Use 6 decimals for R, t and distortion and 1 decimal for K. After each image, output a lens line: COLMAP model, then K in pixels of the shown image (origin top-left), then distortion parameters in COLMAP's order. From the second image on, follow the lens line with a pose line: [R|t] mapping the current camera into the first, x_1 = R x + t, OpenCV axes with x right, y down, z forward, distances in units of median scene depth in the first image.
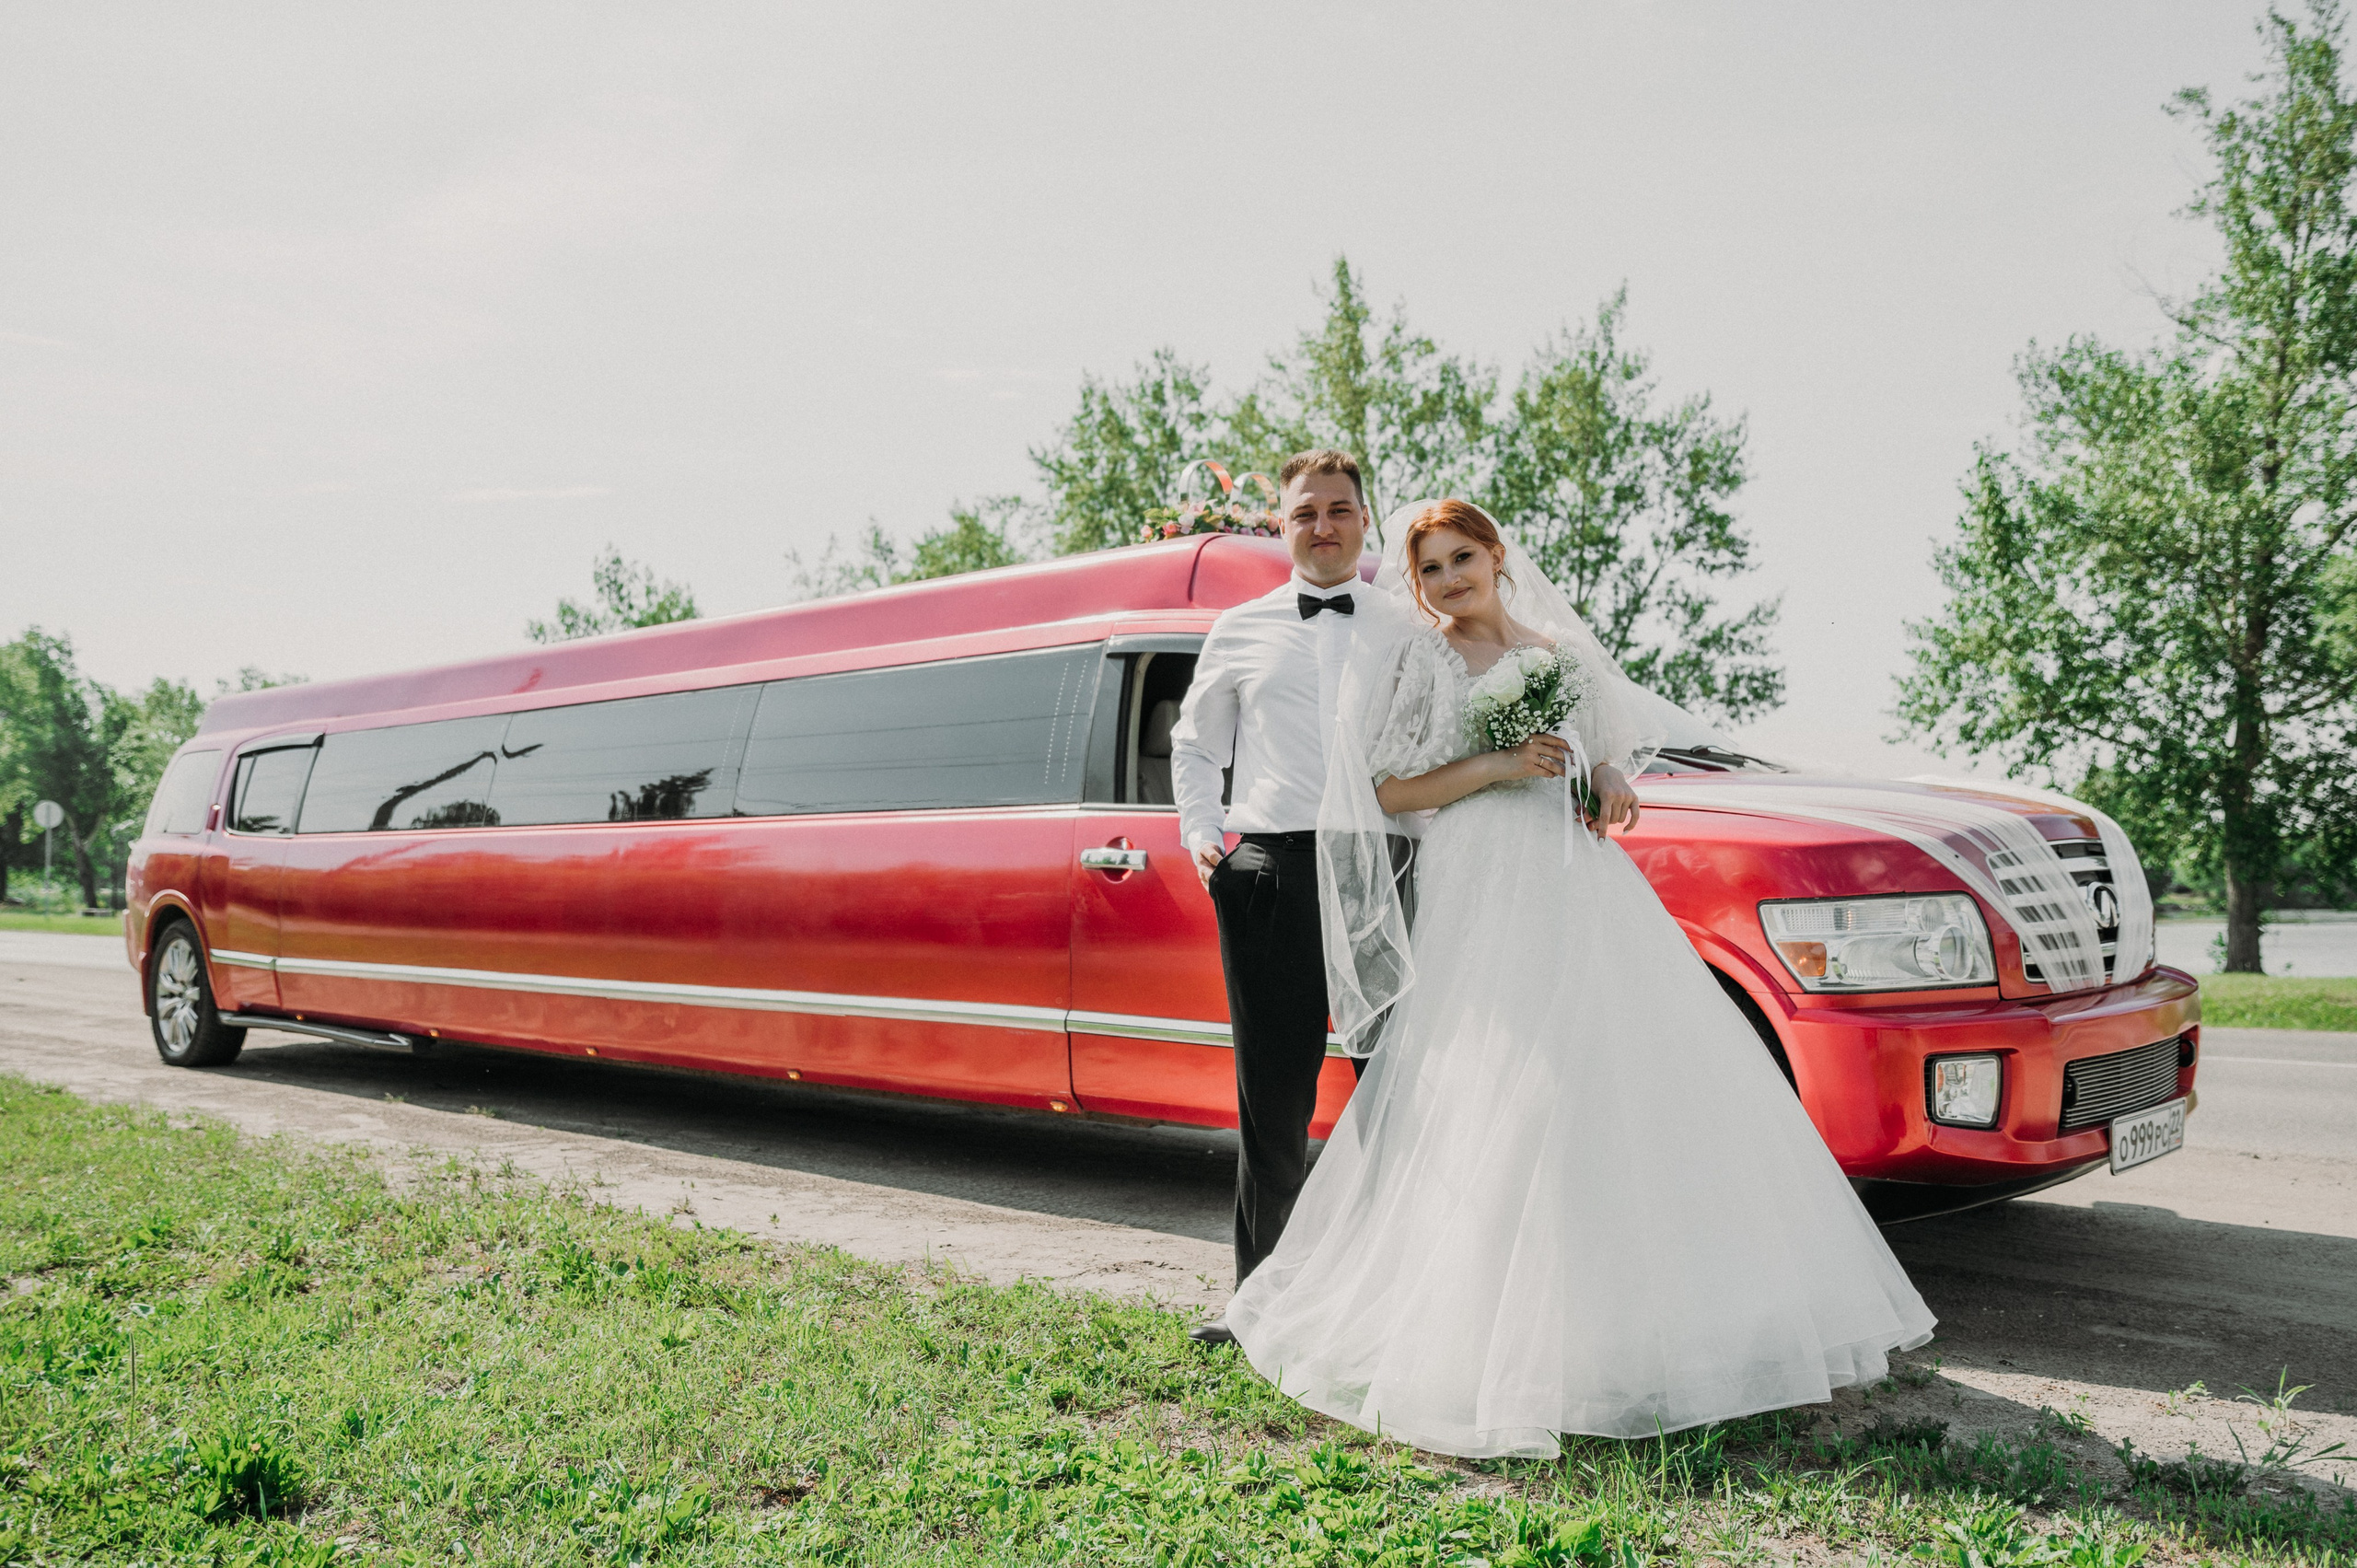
lens RADIAL K [[1961.1, 0, 1178.5], [0, 1961.1, 784.0], [0, 0, 1]] dist [-0.062473, 0.087062]
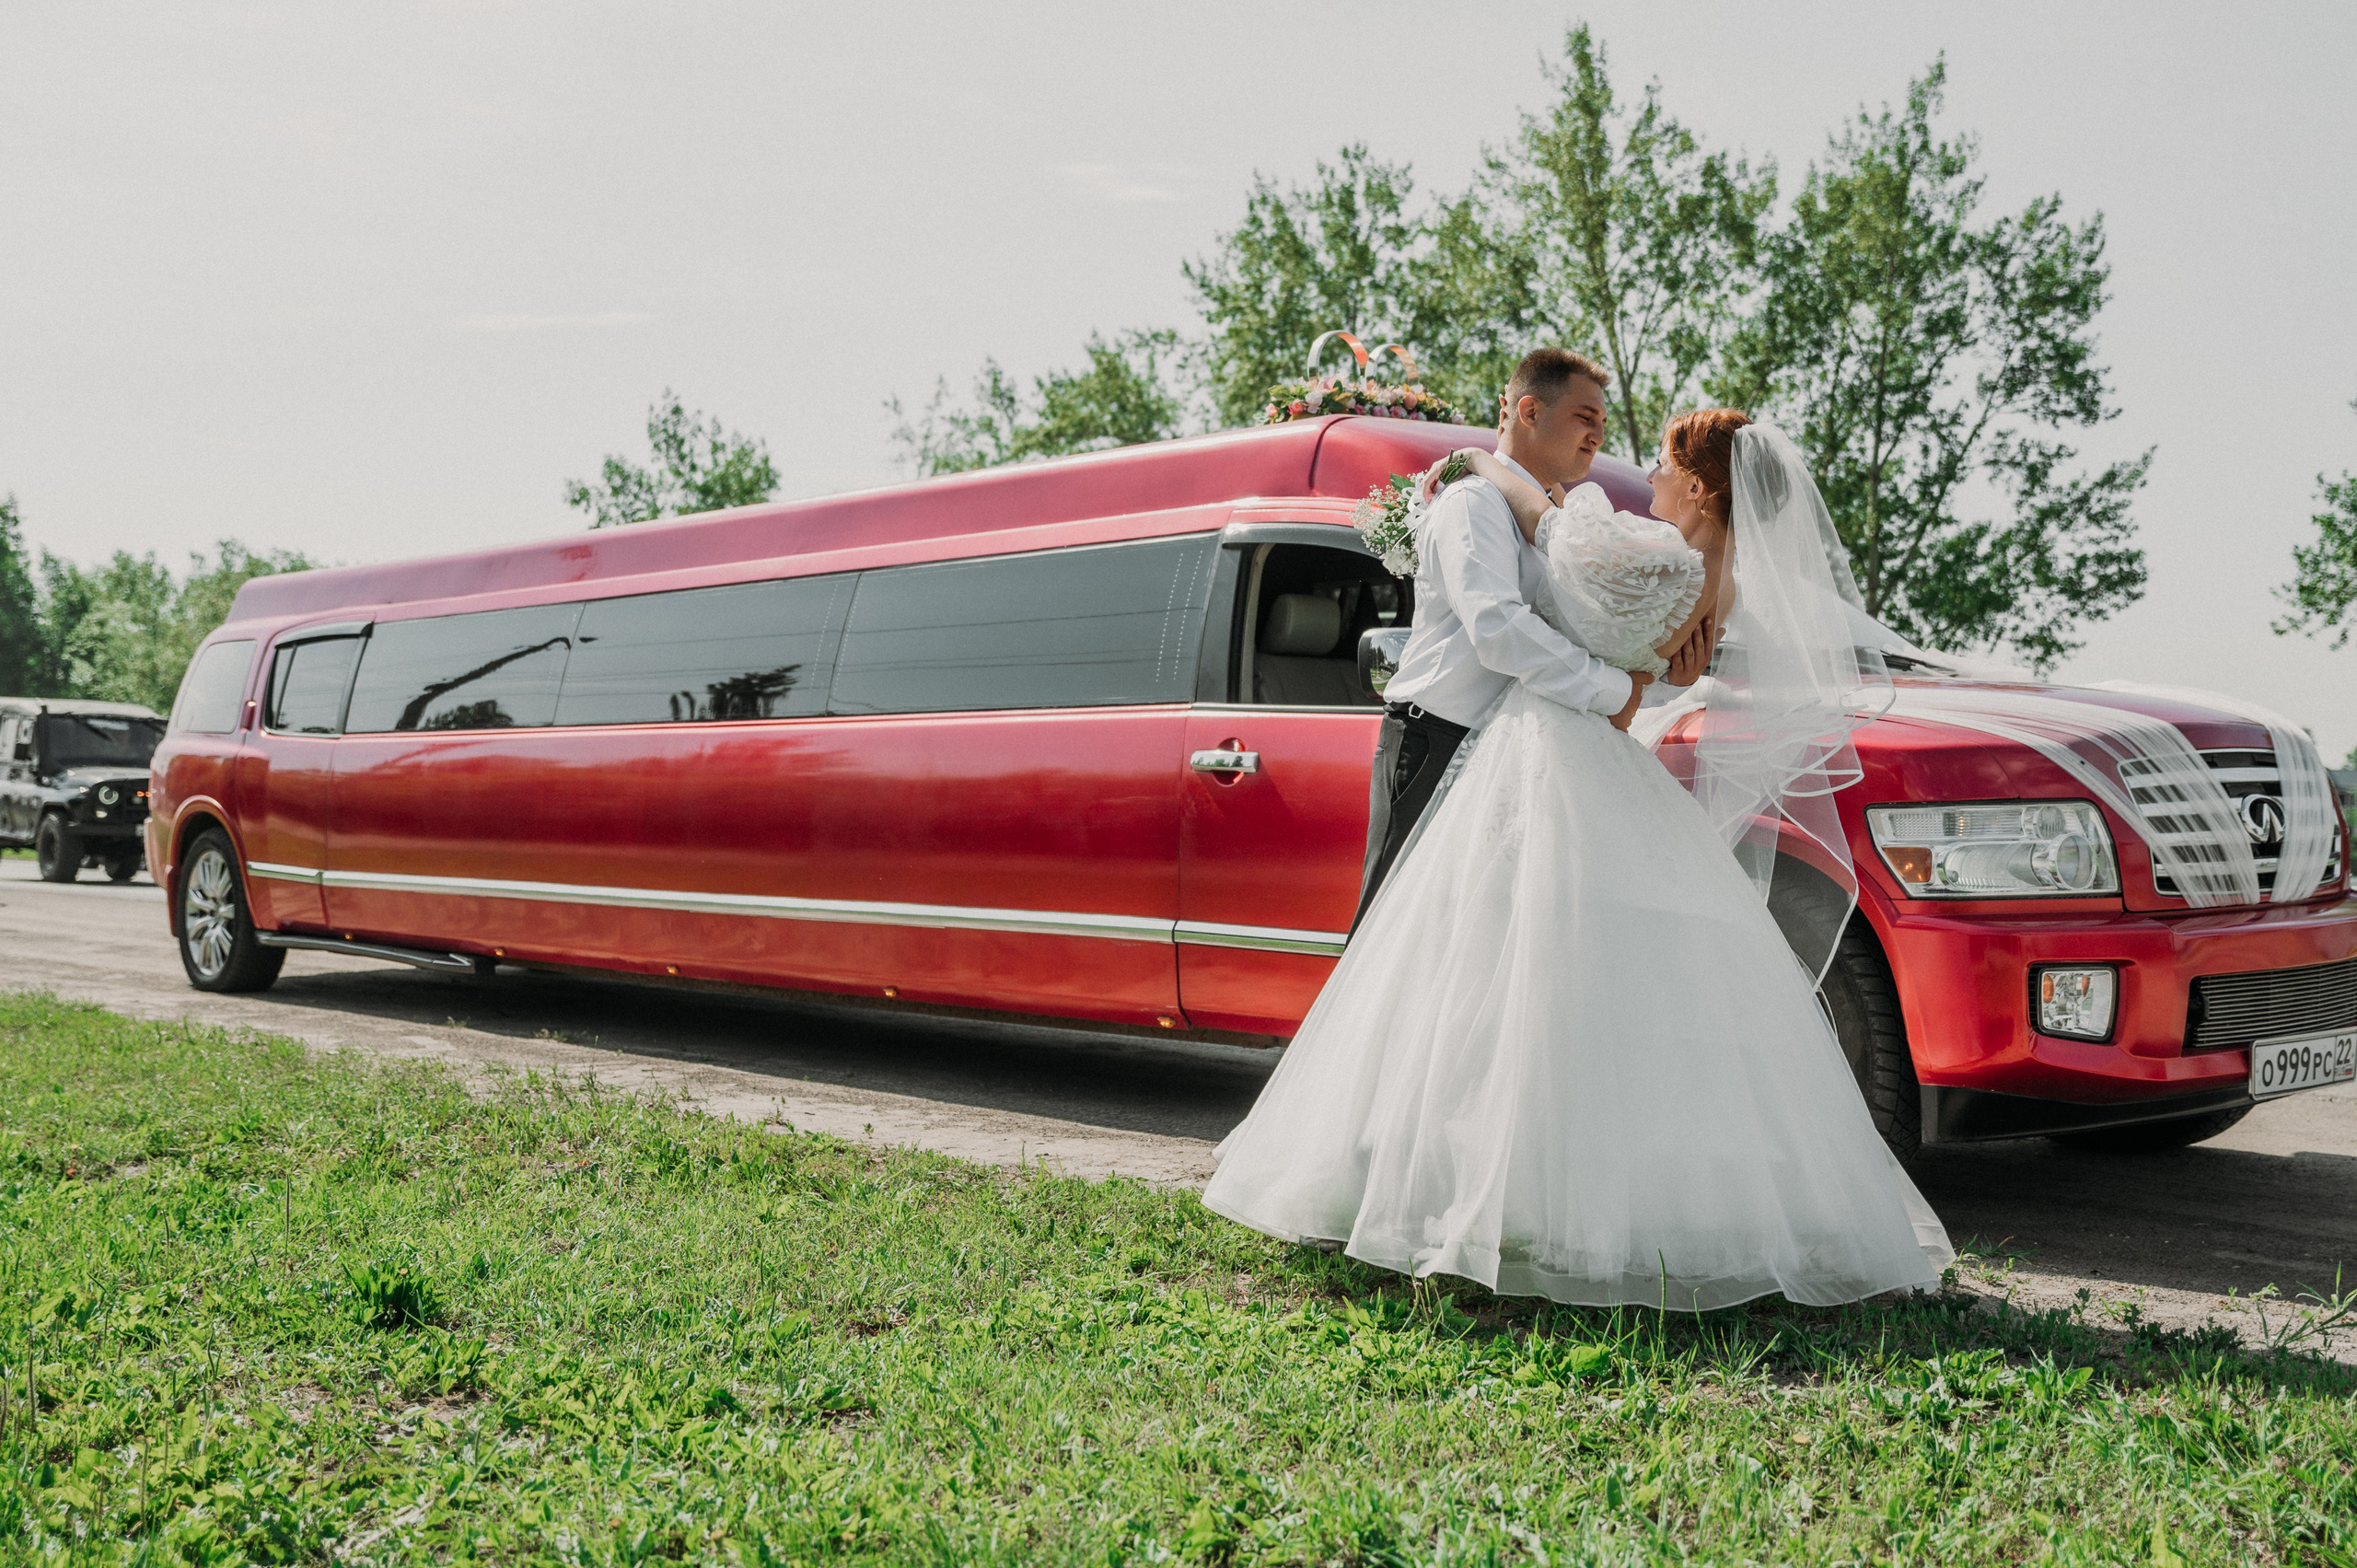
lens RADIAL K [[2500.9, 0, 1178.5], [0, 2500.9, 784.0], [0, 0, 1]] dist [0.009119, 0.032691]
pose [[0.996724, 0.011601, -0.080038, 0.035571], [-0.008672, 0.999283, 0.036843, 0.003935], [0.080408, -0.036028, 0.996111, -0.178595]]
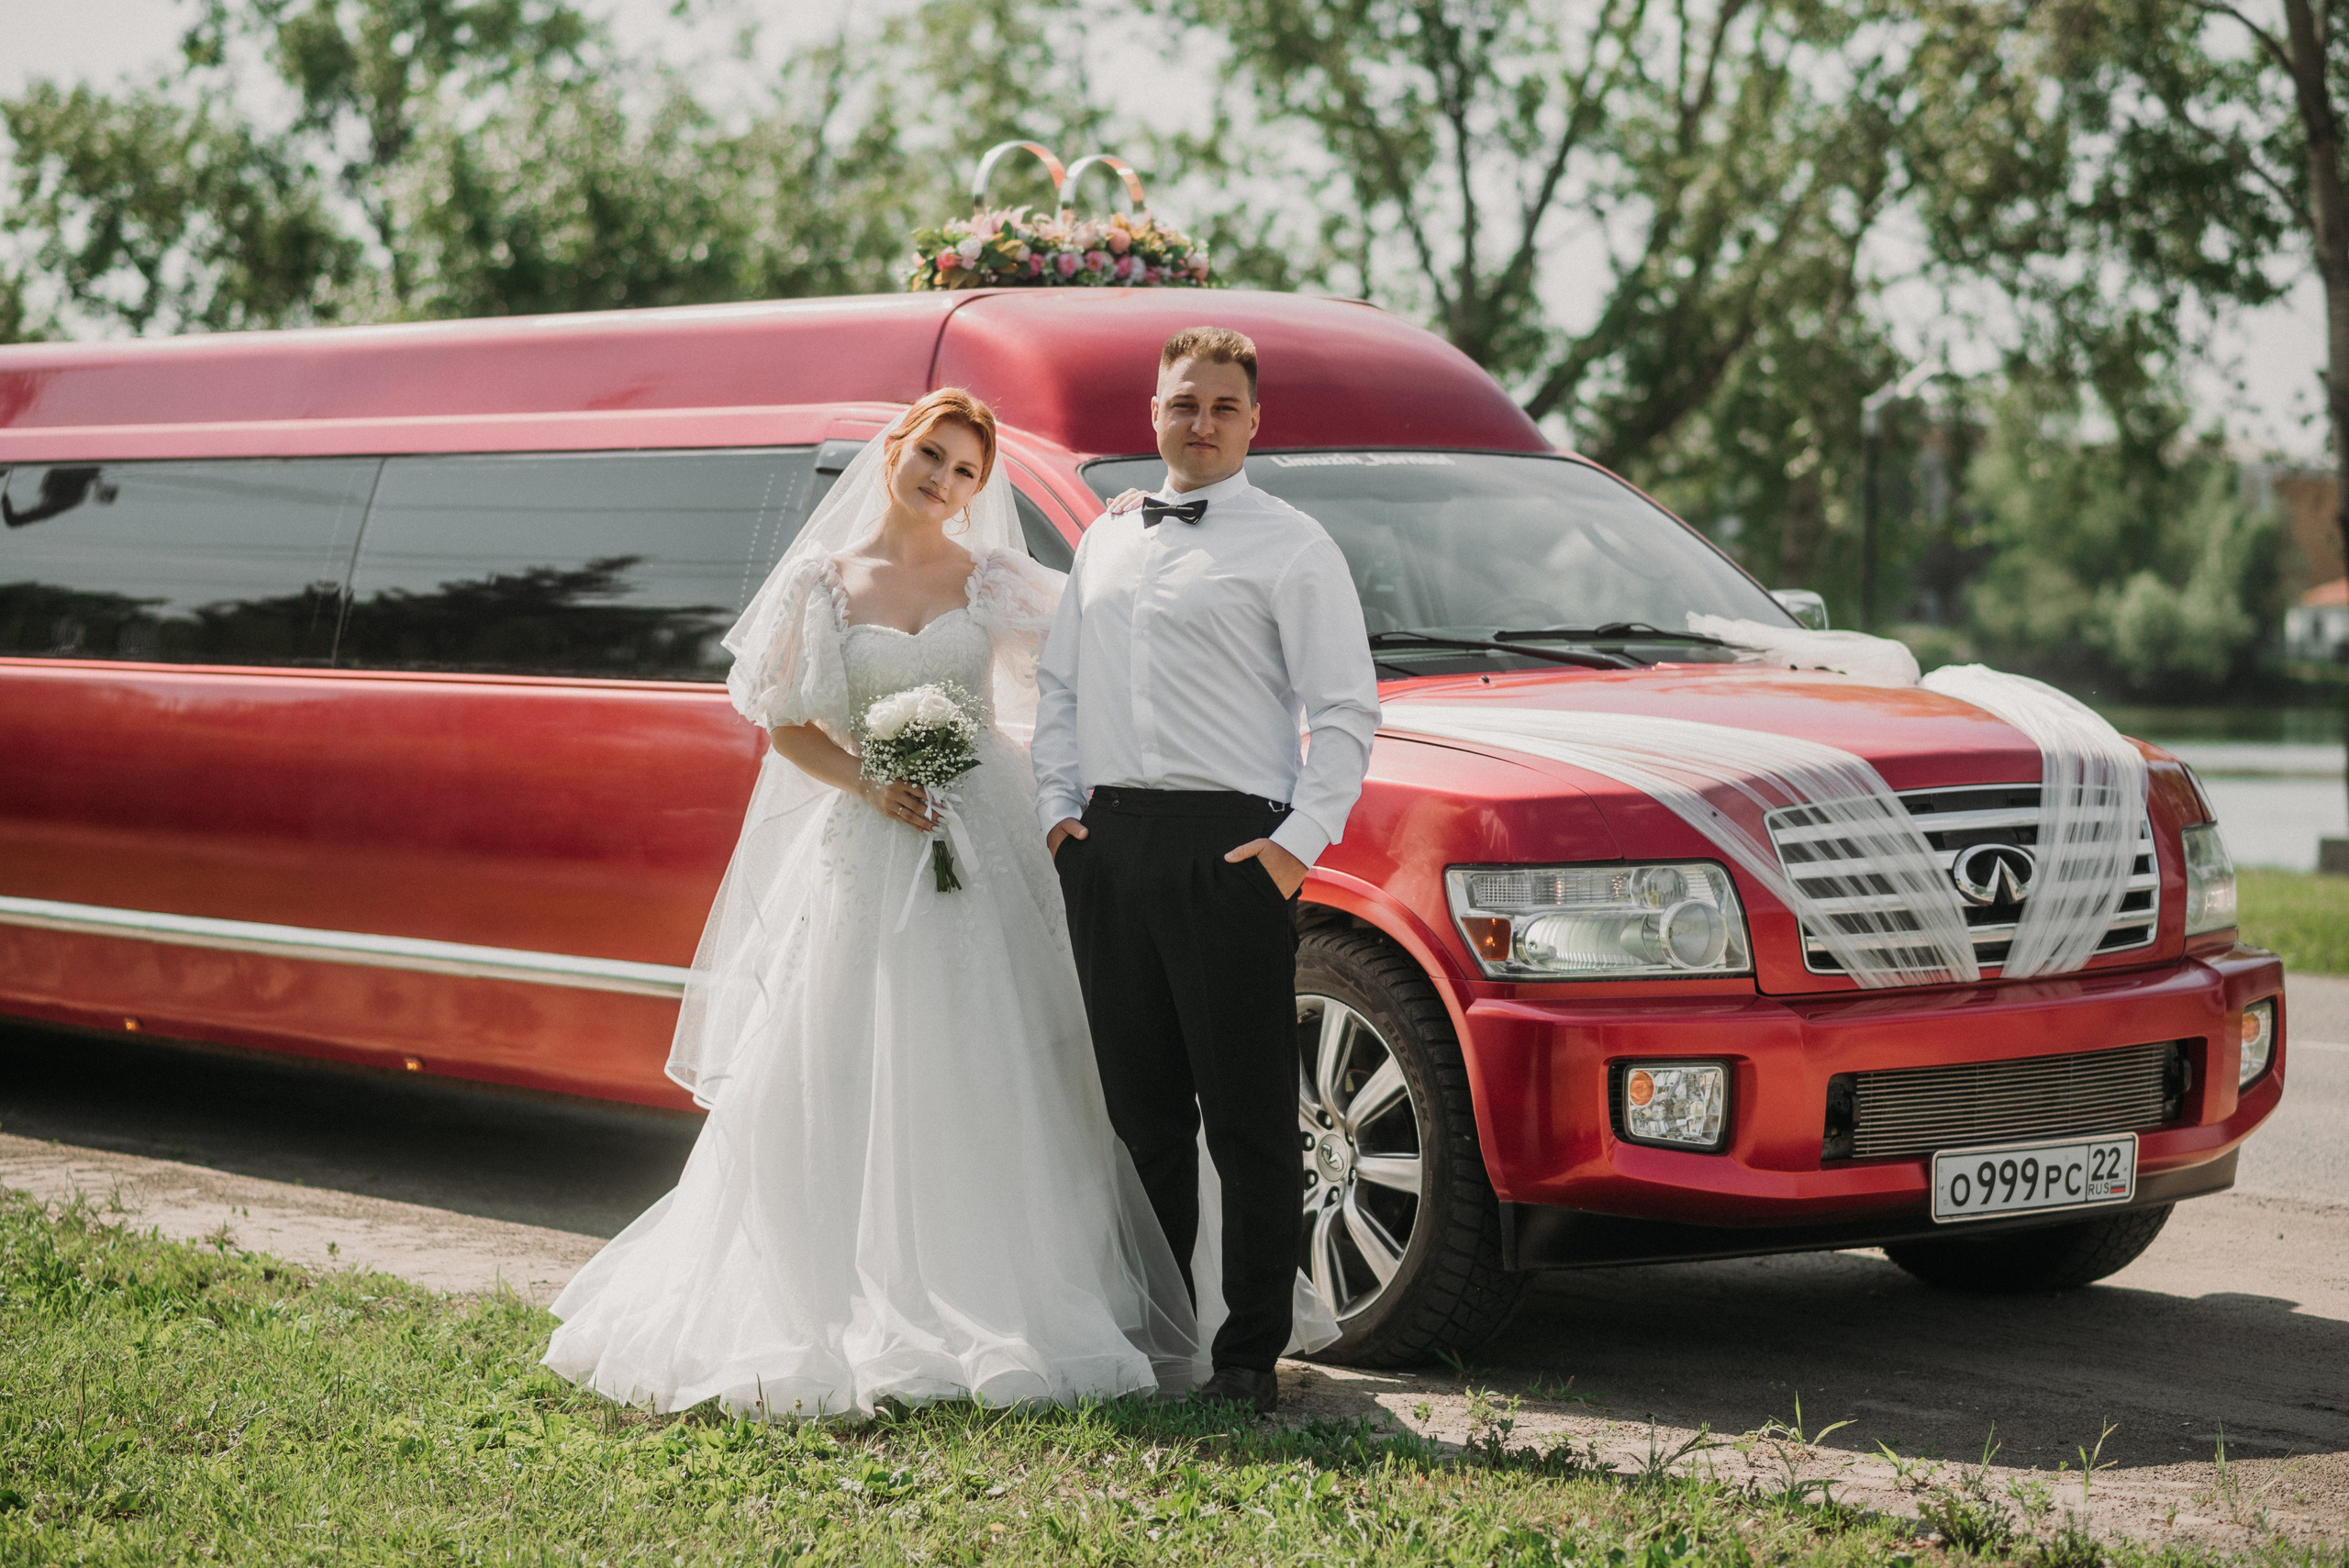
lens RADIAL K [[5672.4, 0, 1176.4], [0, 5672.4, 868.0], [0, 0, 1]] dist [0.080247, 0.407644]
pose [[0.989139, 0.020863, -0.145495, 0.344293], [-0.006531, 0.995136, 0.098293, -0.110689], [0.146838, -0.096276, 0.984464, -0.870330]]
